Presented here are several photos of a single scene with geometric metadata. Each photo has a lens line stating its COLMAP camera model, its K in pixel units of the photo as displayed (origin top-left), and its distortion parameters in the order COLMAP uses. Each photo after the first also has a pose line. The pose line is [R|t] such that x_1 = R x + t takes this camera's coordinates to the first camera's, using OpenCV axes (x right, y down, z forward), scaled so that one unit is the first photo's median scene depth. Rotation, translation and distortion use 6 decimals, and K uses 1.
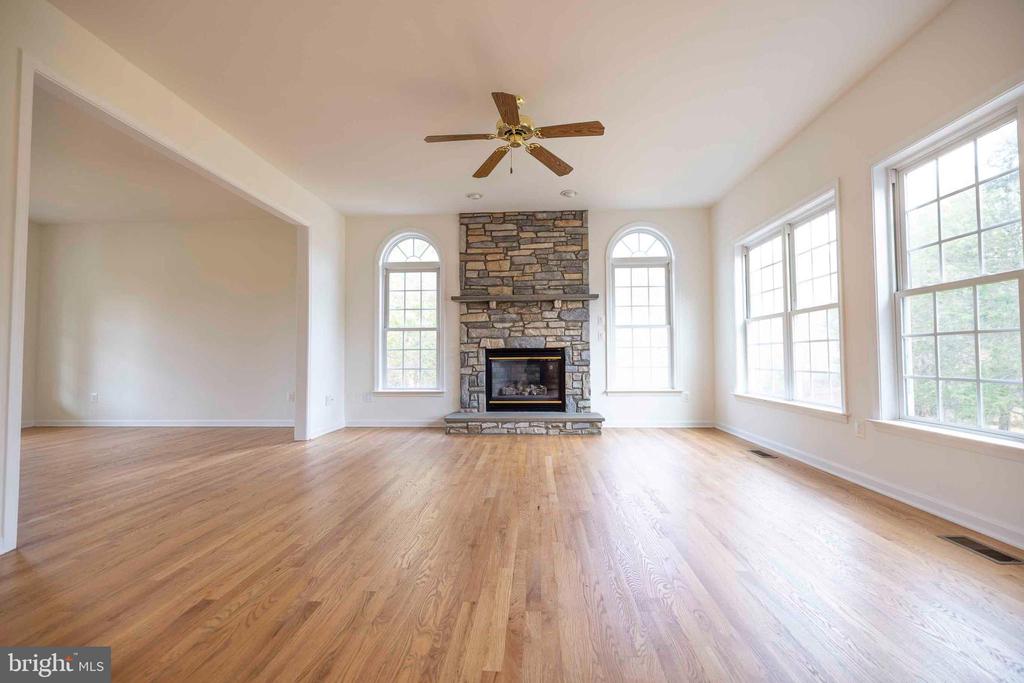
lens RADIAL K [[430.0, 0, 510.7], [0, 430.0, 338.5], [0, 0, 1]] dist [0.002806, -0.000945]
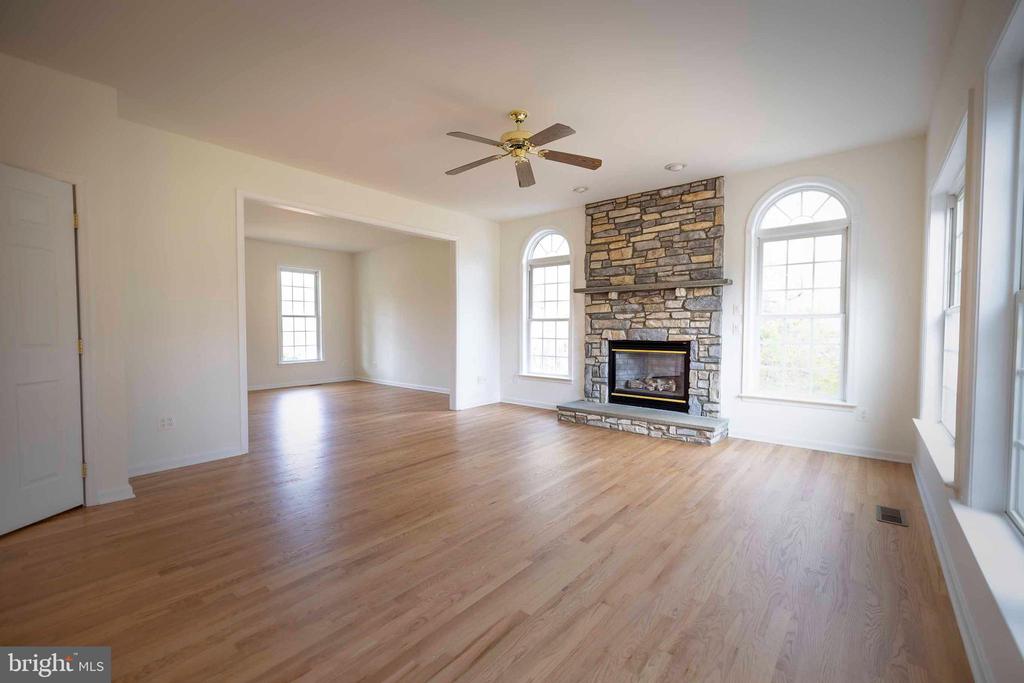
lens RADIAL K [[430.0, 0, 512.1], [0, 430.0, 340.1], [0, 0, 1]] dist [0.002806, -0.000945]
pose [[0.798781, 0.026119, -0.601055, 0.360903], [0.020371, 0.997310, 0.070411, -0.050385], [0.601277, -0.068487, 0.796100, 0.078583]]
